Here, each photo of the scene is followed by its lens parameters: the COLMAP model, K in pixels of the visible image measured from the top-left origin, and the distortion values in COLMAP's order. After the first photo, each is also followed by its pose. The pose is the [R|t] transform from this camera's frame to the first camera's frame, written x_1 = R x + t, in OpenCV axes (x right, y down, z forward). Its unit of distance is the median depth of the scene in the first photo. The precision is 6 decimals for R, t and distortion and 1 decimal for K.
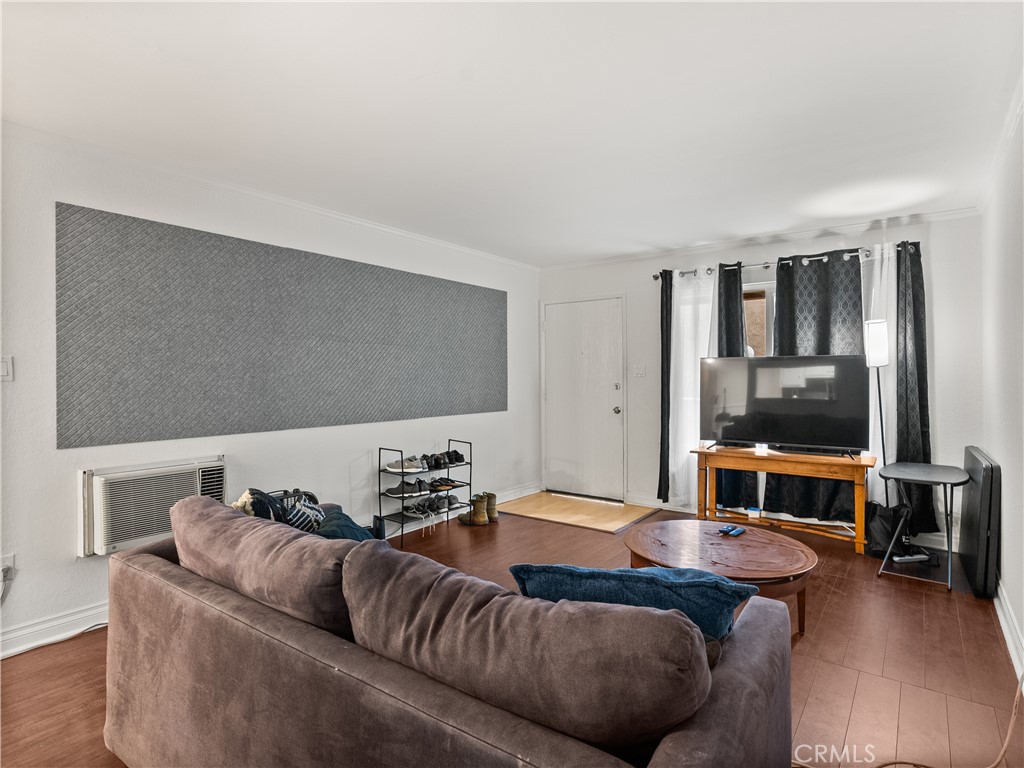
lens RADIAL K [[549.6, 0, 514.7], [0, 549.6, 377.3], [0, 0, 1]] dist [0.000433, -0.000770]
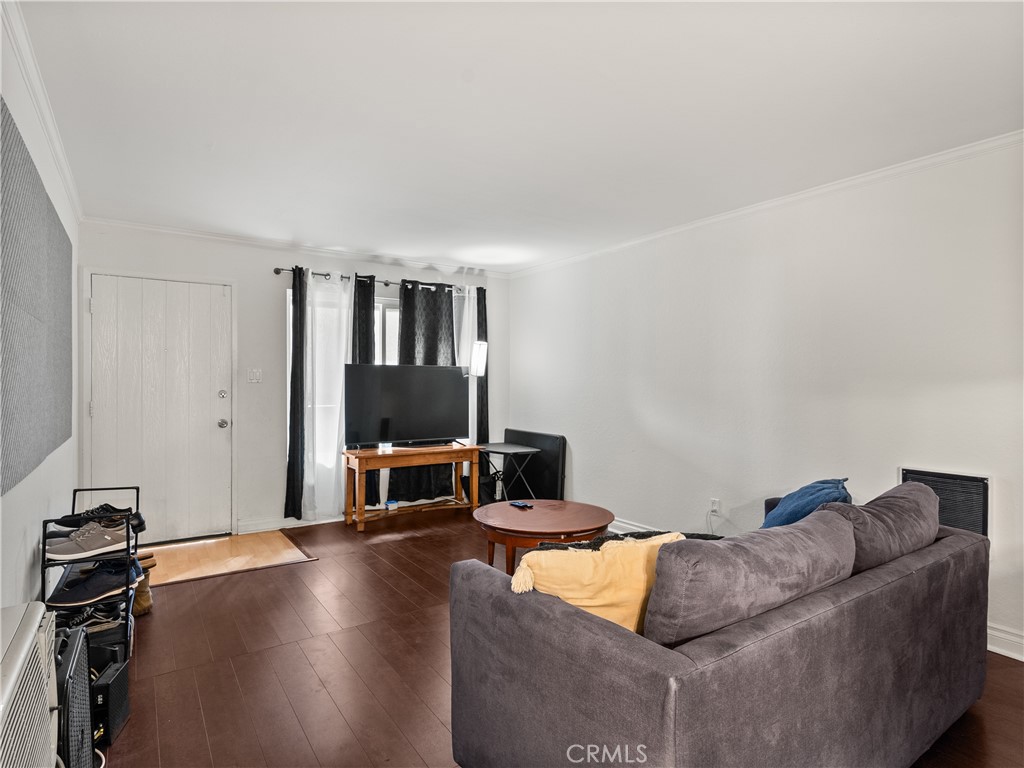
lens RADIAL K [[559.4, 0, 512.0], [0, 559.4, 384.0], [0, 0, 1]] dist [-0.001977, -0.000090]
pose [[0.340135, 0.000275, 0.940377, -0.535551], [-0.002760, 0.999996, 0.000705, -0.000359], [-0.940373, -0.002835, 0.340134, 0.381468]]
